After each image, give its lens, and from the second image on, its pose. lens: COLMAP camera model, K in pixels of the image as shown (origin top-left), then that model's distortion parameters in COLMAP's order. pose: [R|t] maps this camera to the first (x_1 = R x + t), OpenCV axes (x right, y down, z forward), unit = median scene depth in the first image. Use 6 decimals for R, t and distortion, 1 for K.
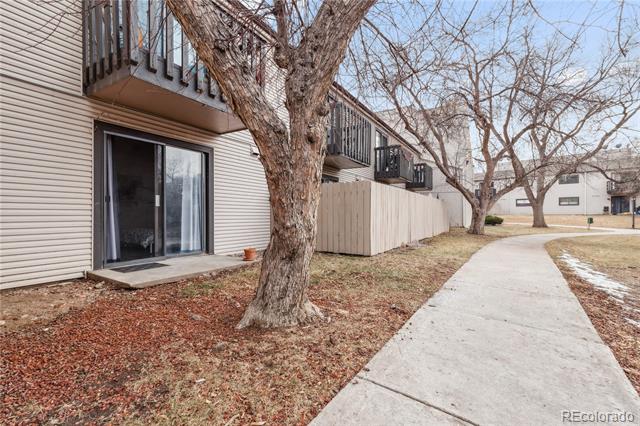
lens RADIAL K [[290.4, 0, 322.0], [0, 290.4, 214.2], [0, 0, 1]] dist [0.006652, 0.000692]
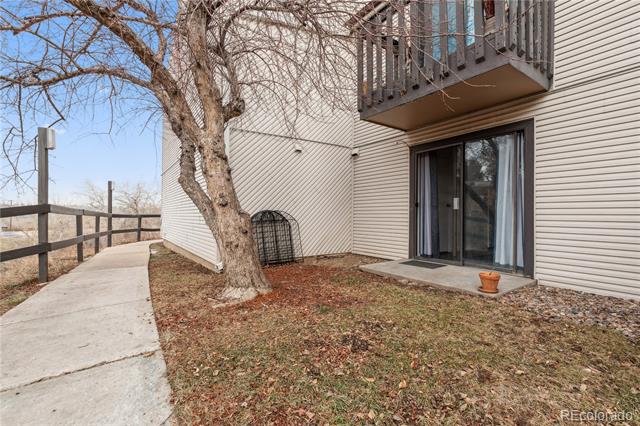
lens RADIAL K [[290.4, 0, 322.7], [0, 290.4, 214.3], [0, 0, 1]] dist [0.006652, 0.000692]
pose [[-0.401777, -0.005072, -0.915724, 0.527984], [-0.003784, 0.999985, -0.003879, -0.006076], [0.915730, 0.001906, -0.401790, 1.031516]]
